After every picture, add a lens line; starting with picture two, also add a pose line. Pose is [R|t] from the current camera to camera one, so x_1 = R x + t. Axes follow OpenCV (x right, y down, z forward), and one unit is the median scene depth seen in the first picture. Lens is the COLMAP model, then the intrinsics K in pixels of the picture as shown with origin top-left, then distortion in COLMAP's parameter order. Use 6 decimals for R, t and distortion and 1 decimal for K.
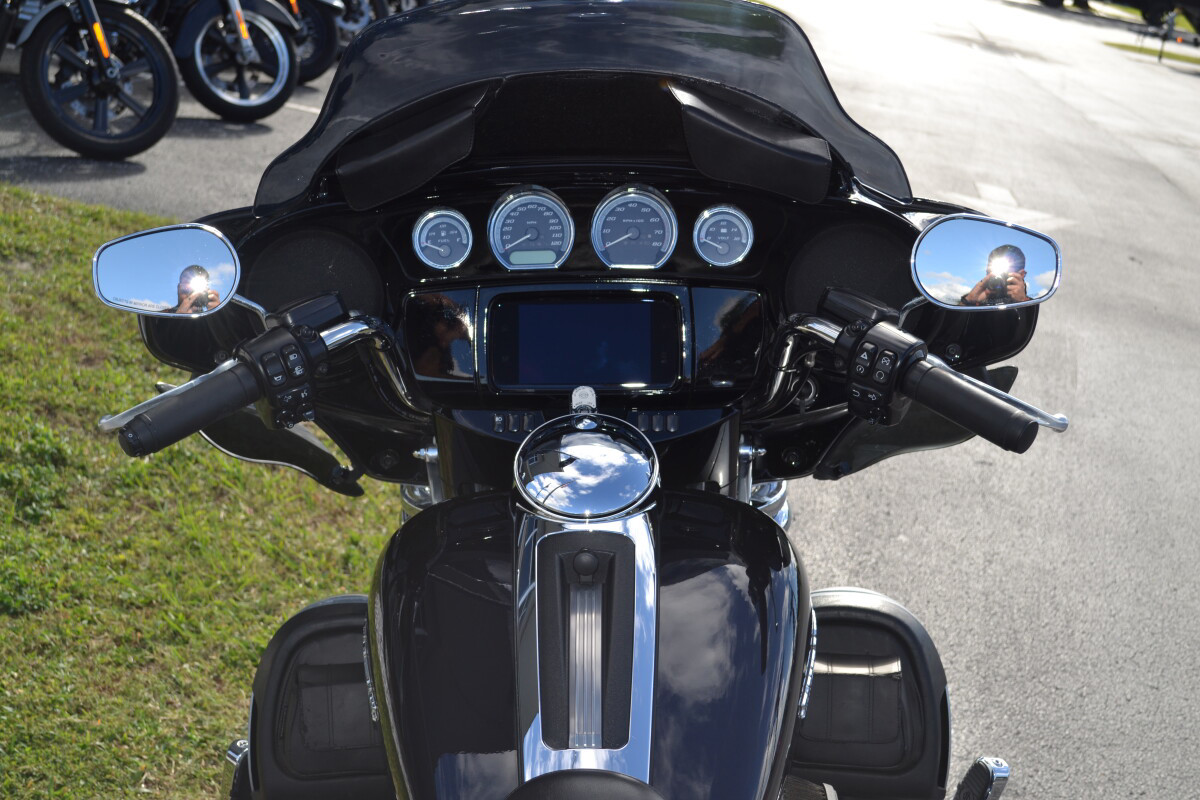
lens RADIAL K [[1664.6, 0, 601.6], [0, 1664.6, 399.4], [0, 0, 1]] dist [0.019189, 0.000000]
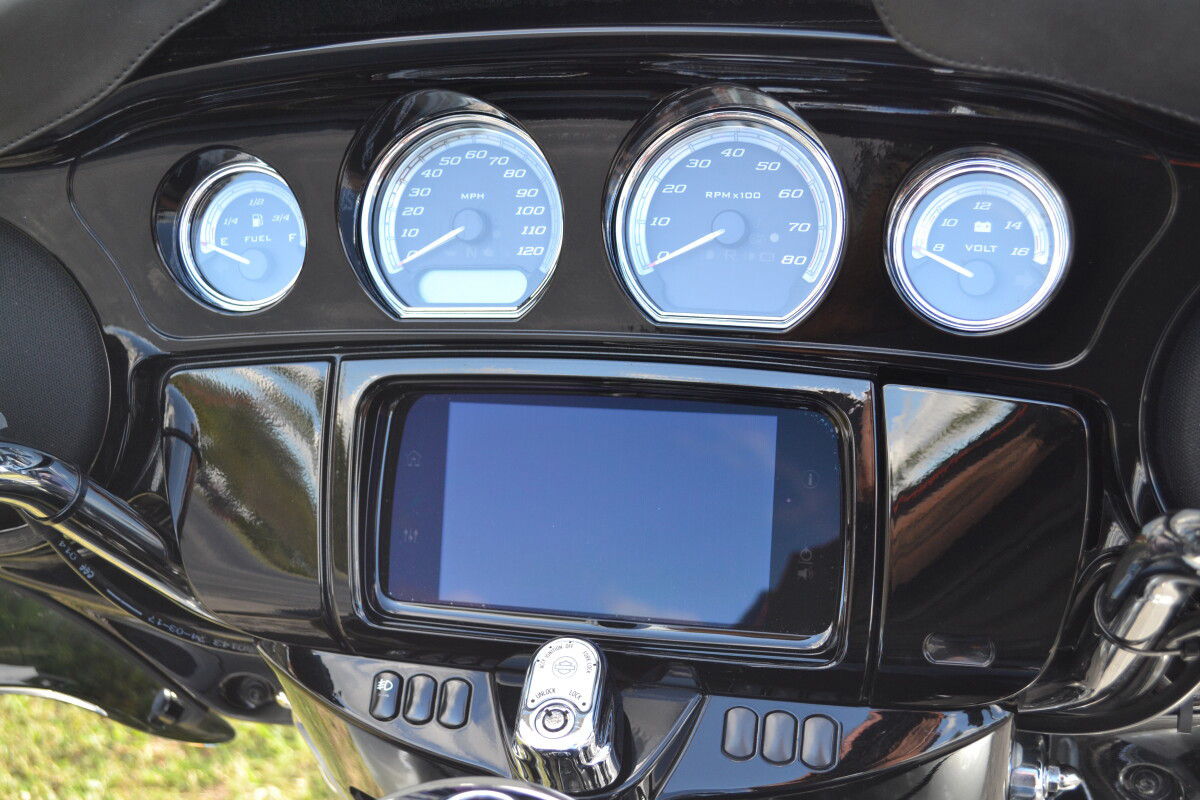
lens RADIAL K [[1465.5, 0, 598.8], [0, 1465.5, 402.6], [0, 0, 1]] dist [-0.025401, 0.000000]
pose [[0.968524, 0.048654, -0.244120, 0.071946], [-0.039968, 0.998383, 0.040413, -0.073361], [0.245692, -0.029384, 0.968902, 0.676761]]
